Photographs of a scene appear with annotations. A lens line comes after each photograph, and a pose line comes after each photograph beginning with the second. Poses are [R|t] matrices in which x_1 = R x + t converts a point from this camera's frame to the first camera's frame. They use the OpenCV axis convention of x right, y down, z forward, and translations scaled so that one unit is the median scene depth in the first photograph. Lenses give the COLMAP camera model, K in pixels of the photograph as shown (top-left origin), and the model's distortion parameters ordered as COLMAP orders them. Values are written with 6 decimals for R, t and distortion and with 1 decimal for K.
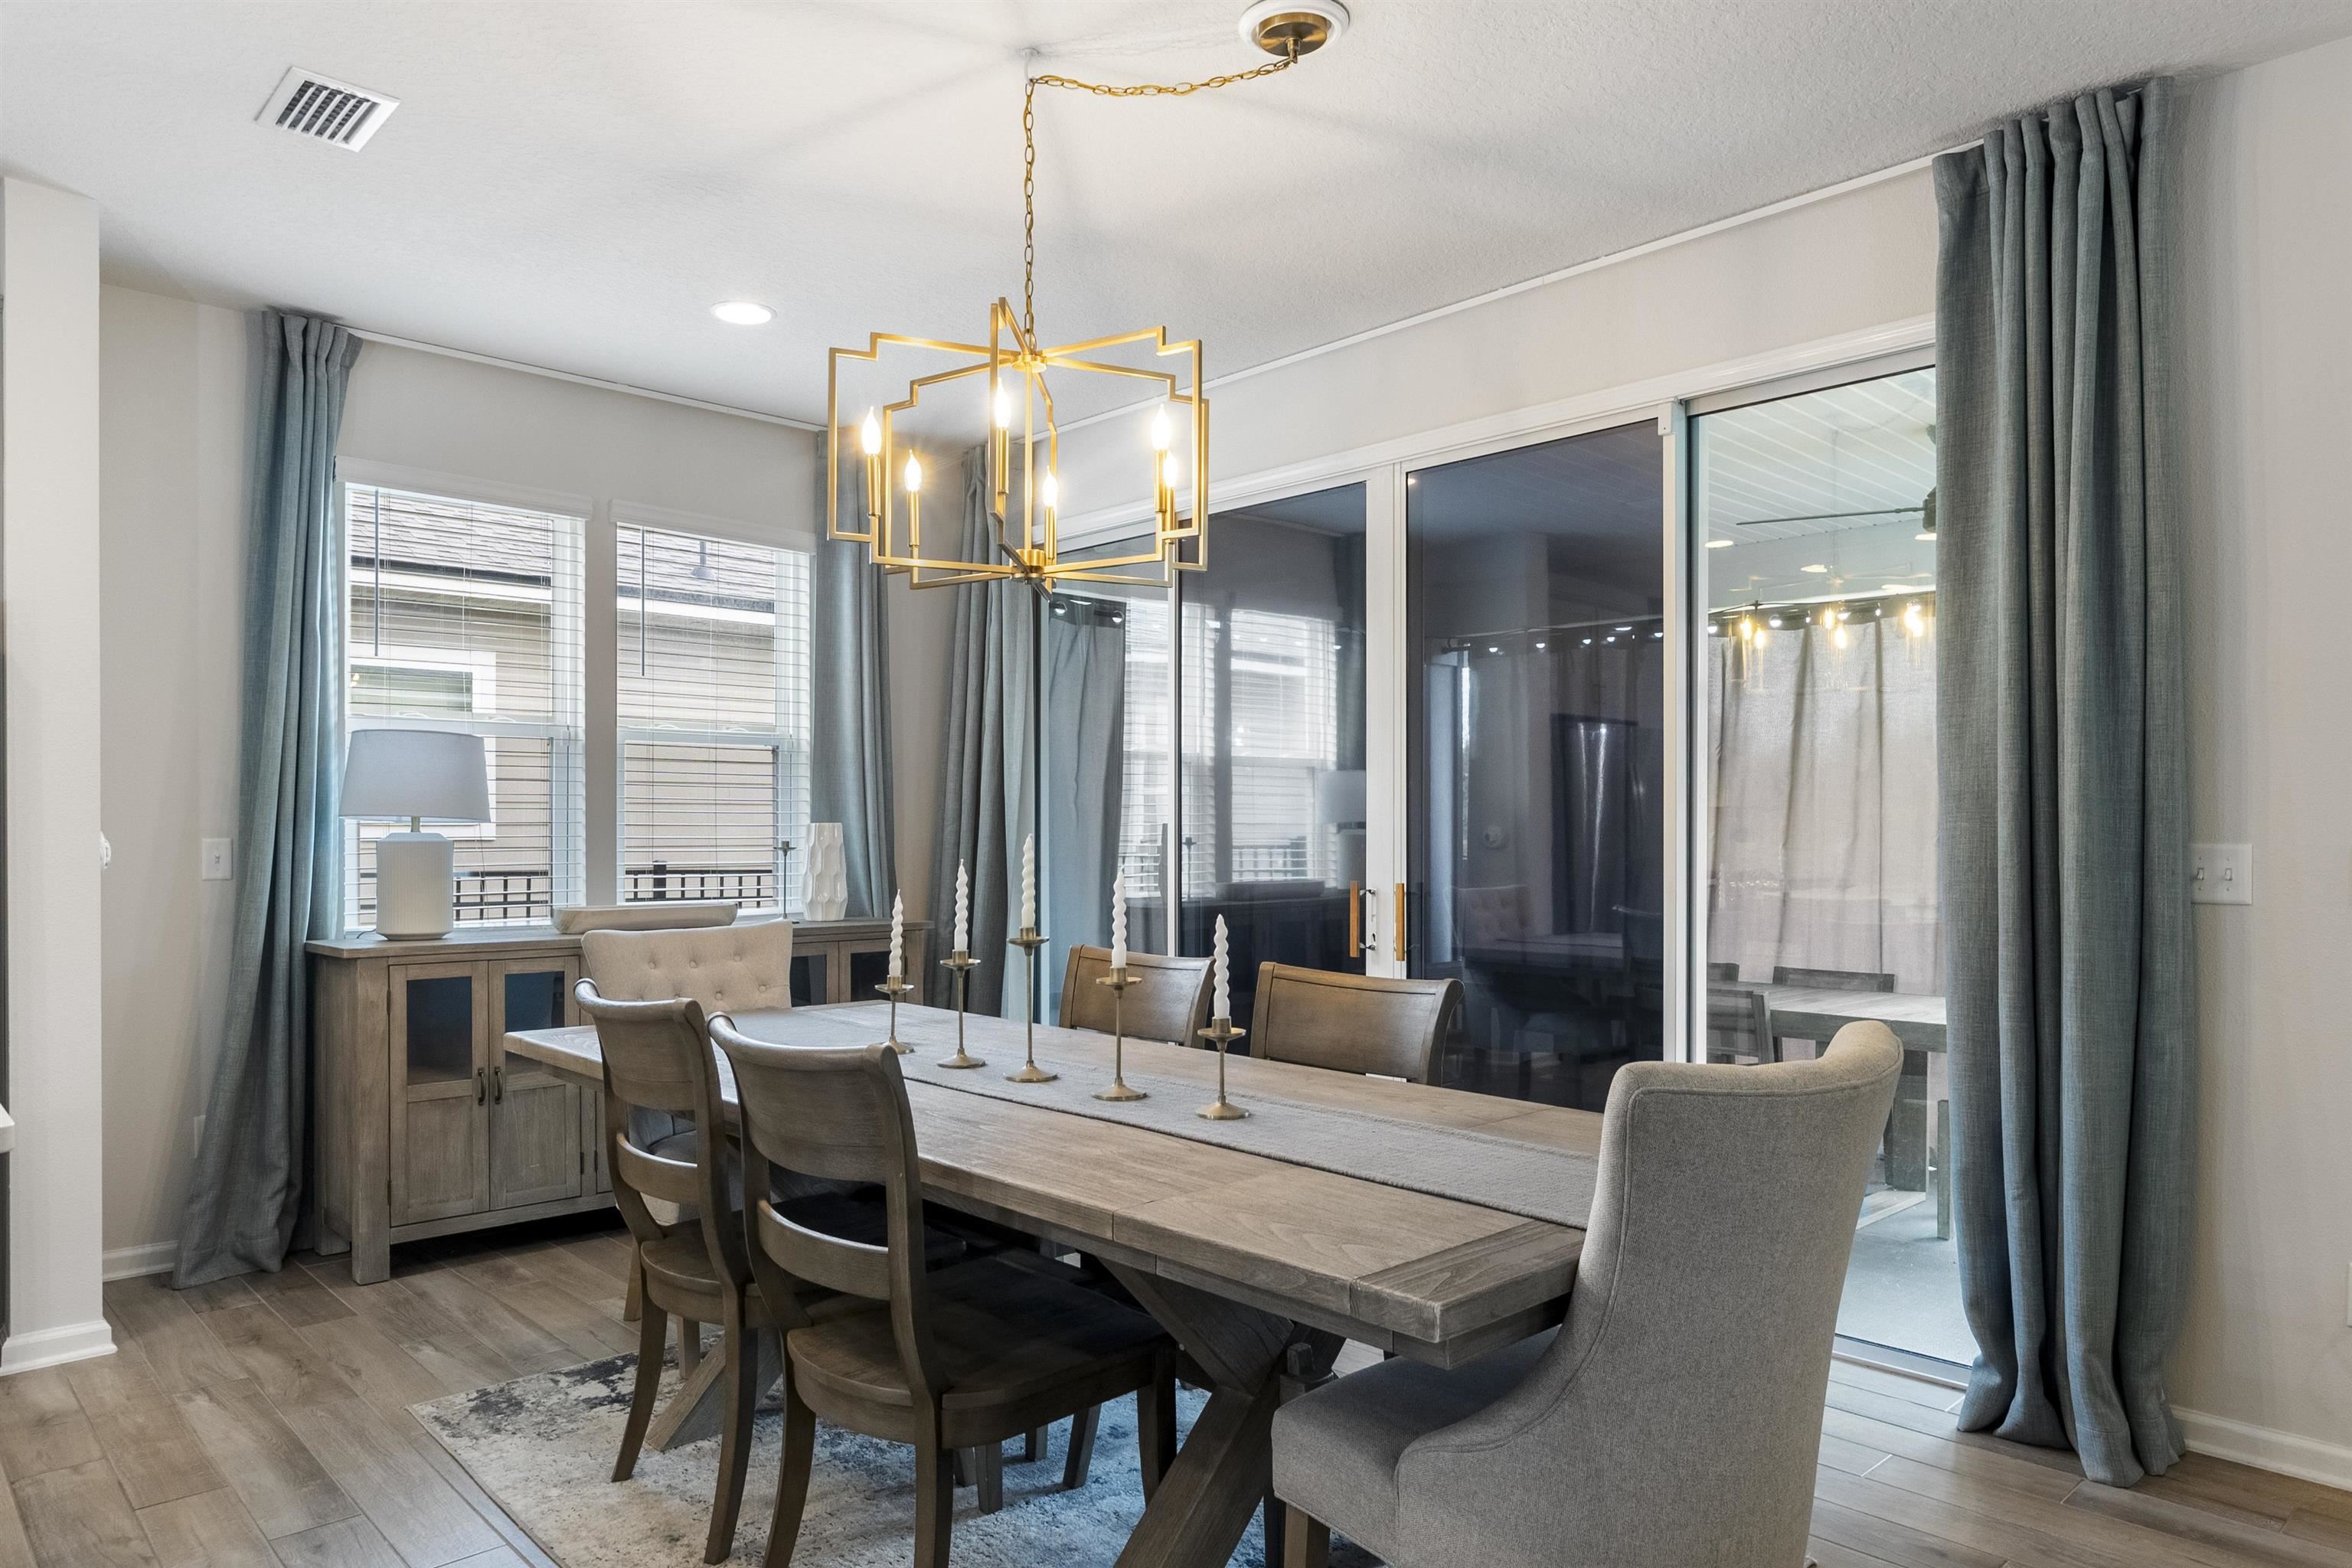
lens RADIAL K [[1470.4, 0, 1180.6], [0, 1470.4, 831.0], [0, 0, 1]] dist [-0.003979, 0.002949]
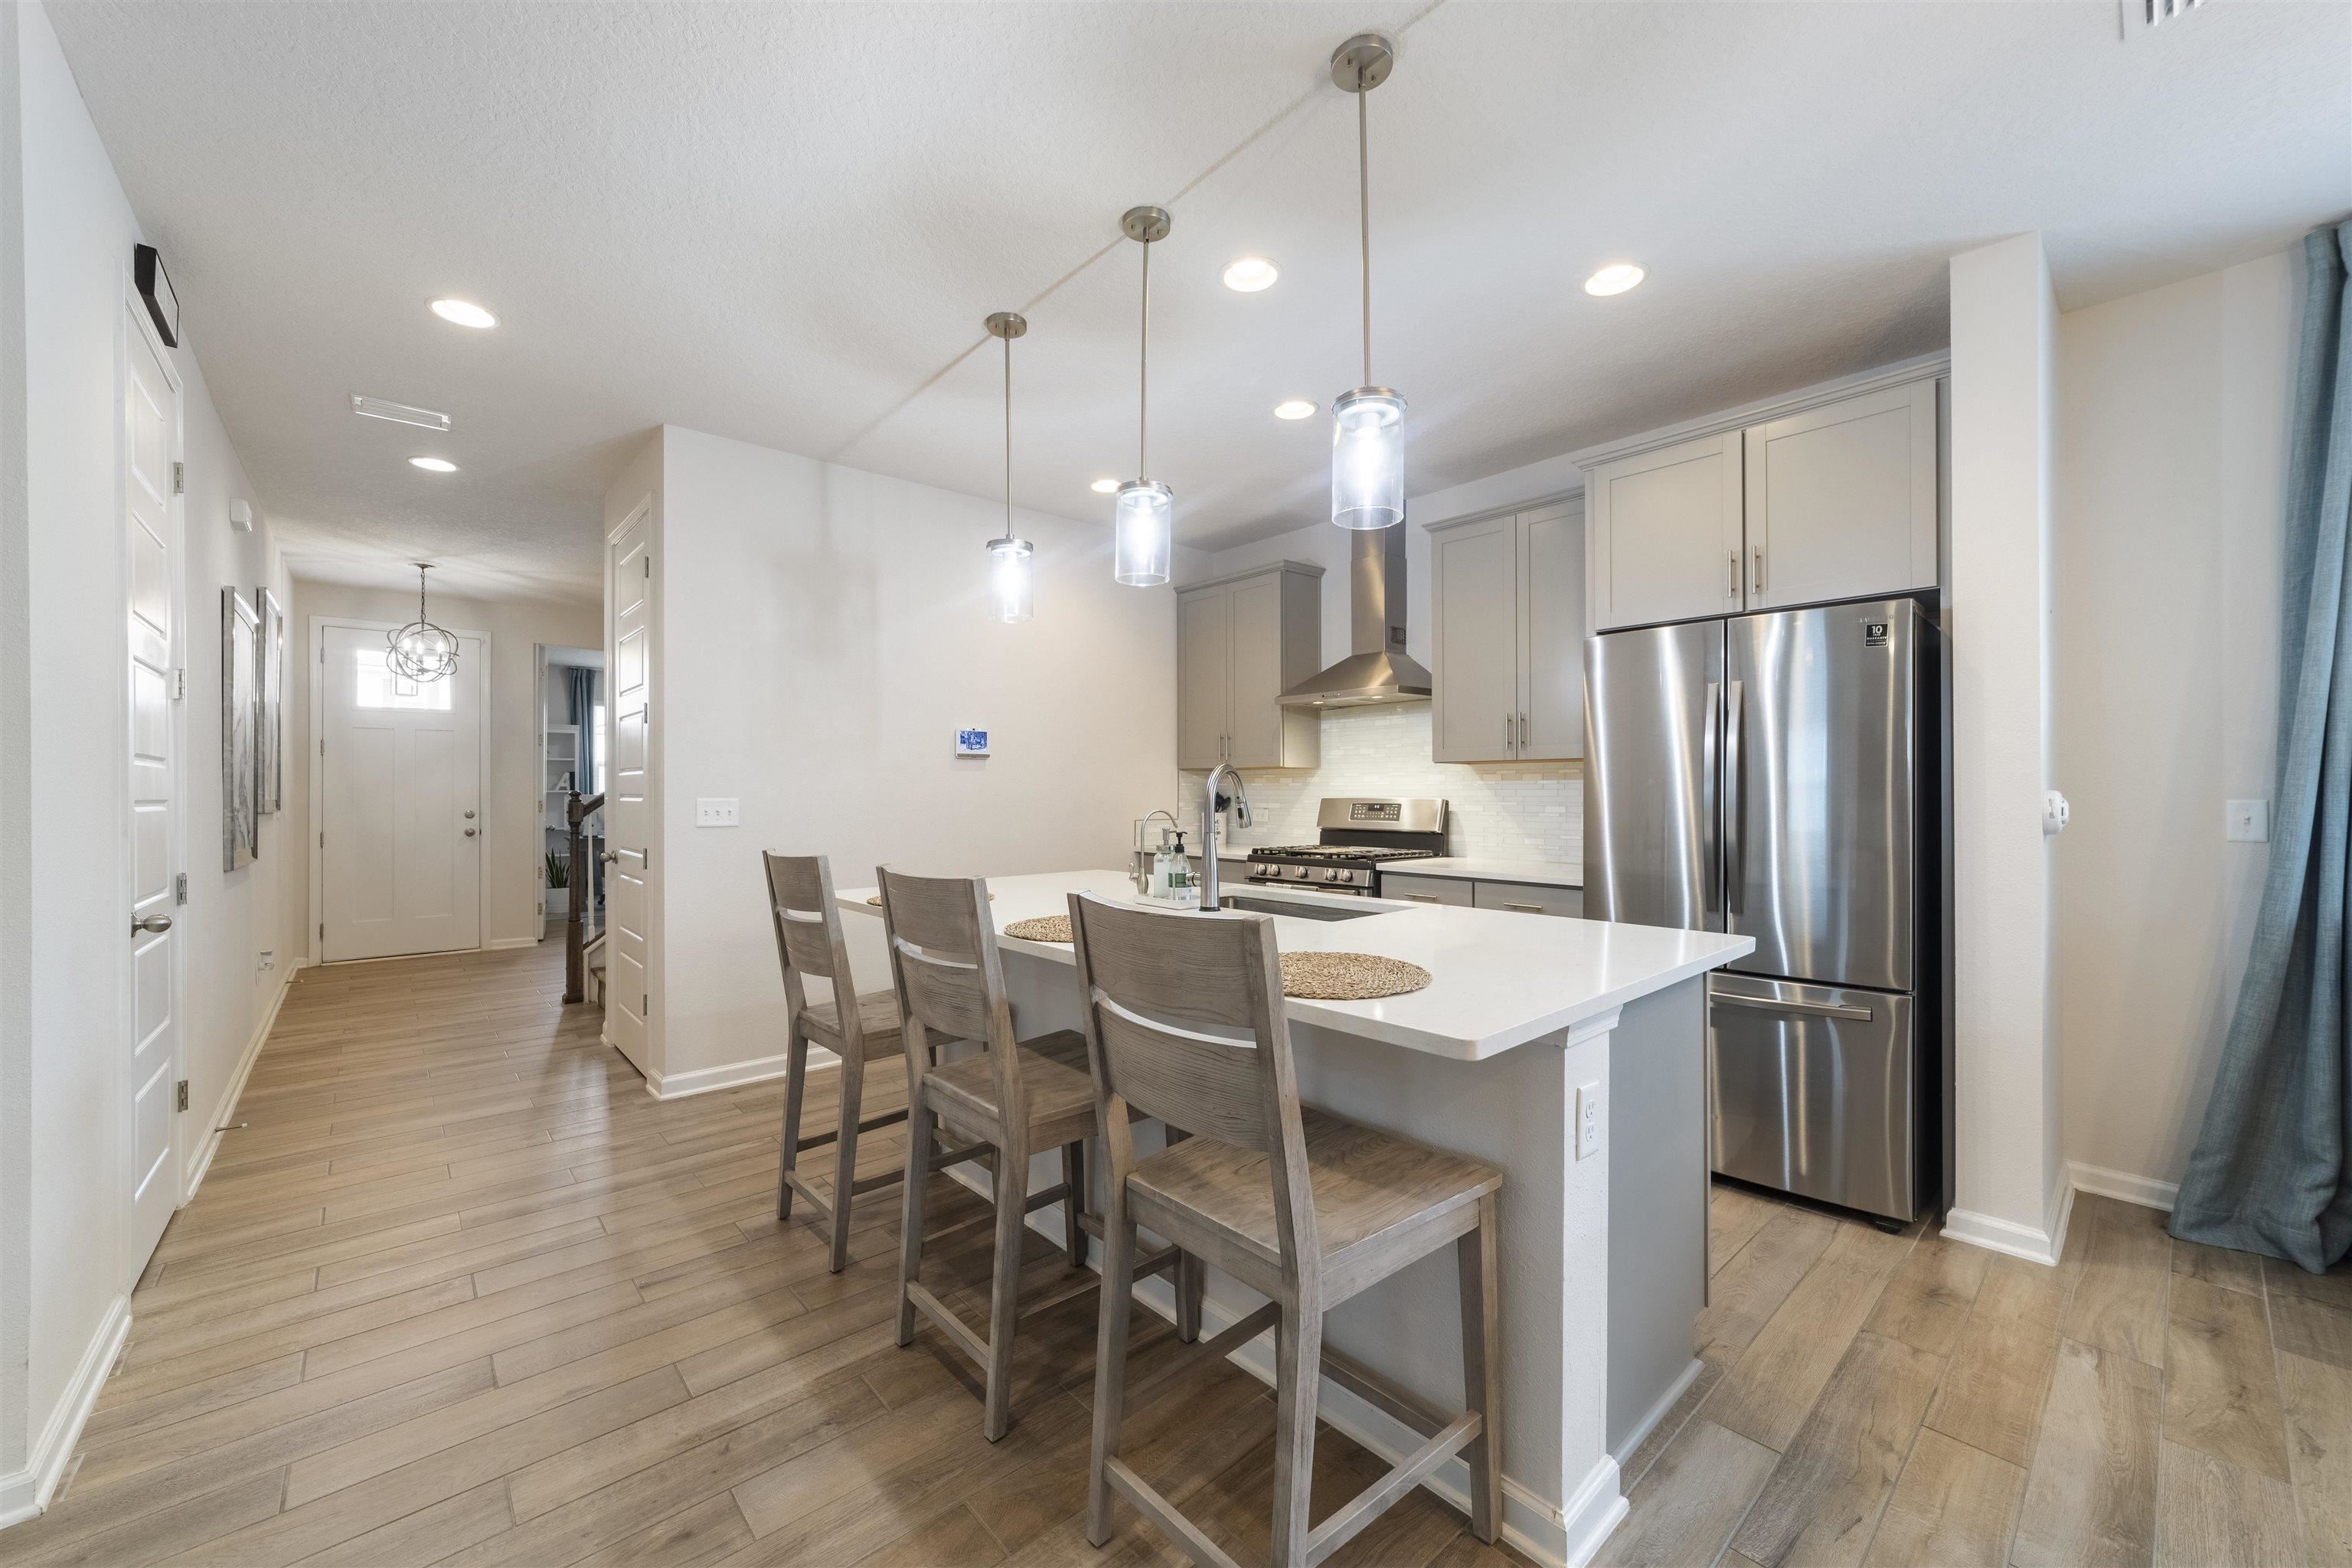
lens RADIAL K [[906.1, 0, 1177.3], [0, 906.1, 784.4], [0, 0, 1]] dist [0.003514, 0.002575]
pose [[-0.033095, -0.001750, -0.999451, -0.017225], [-0.002774, 0.999995, -0.001659, -0.002207], [0.999448, 0.002718, -0.033100, 0.304026]]
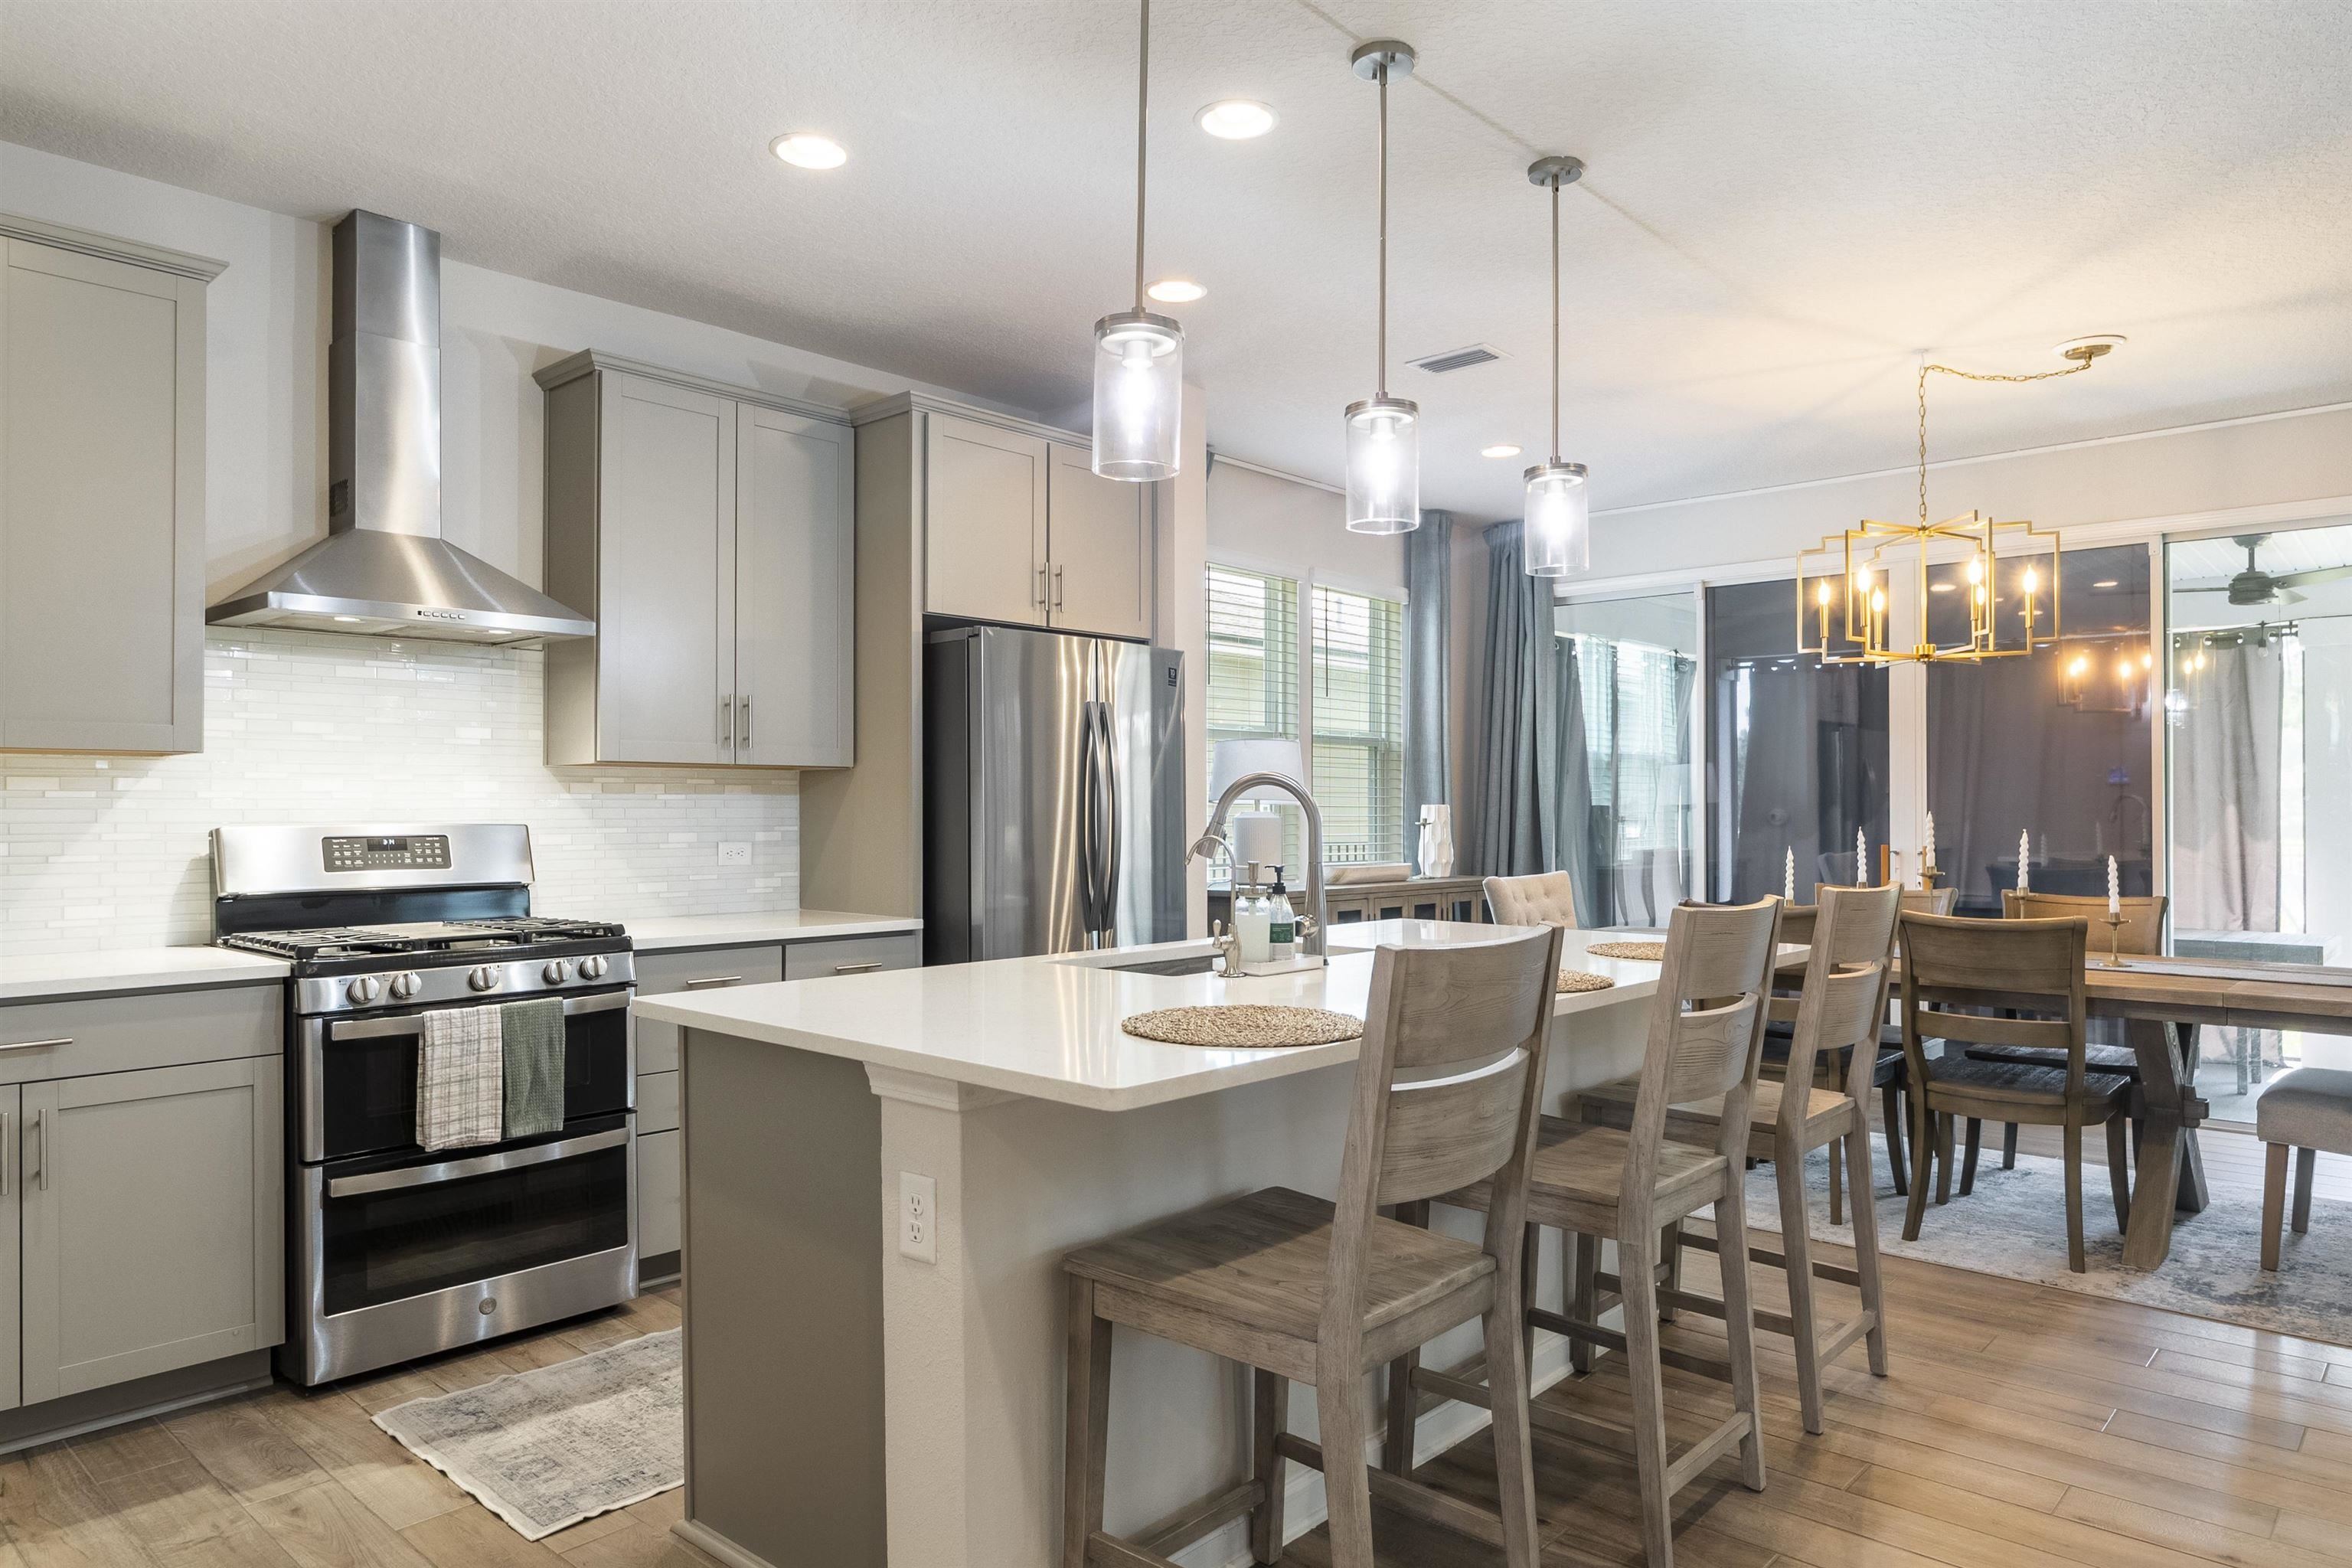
lens RADIAL K [[1470.4, 0, 1163.2], [0, 1470.4, 786.0], [0, 0, 1]] dist [-0.003979, 0.002949]
pose [[0.997612, 0.003154, 0.068996, -0.736533], [-0.001857, 0.999821, -0.018853, 0.004356], [-0.069043, 0.018680, 0.997439, -0.420698]]
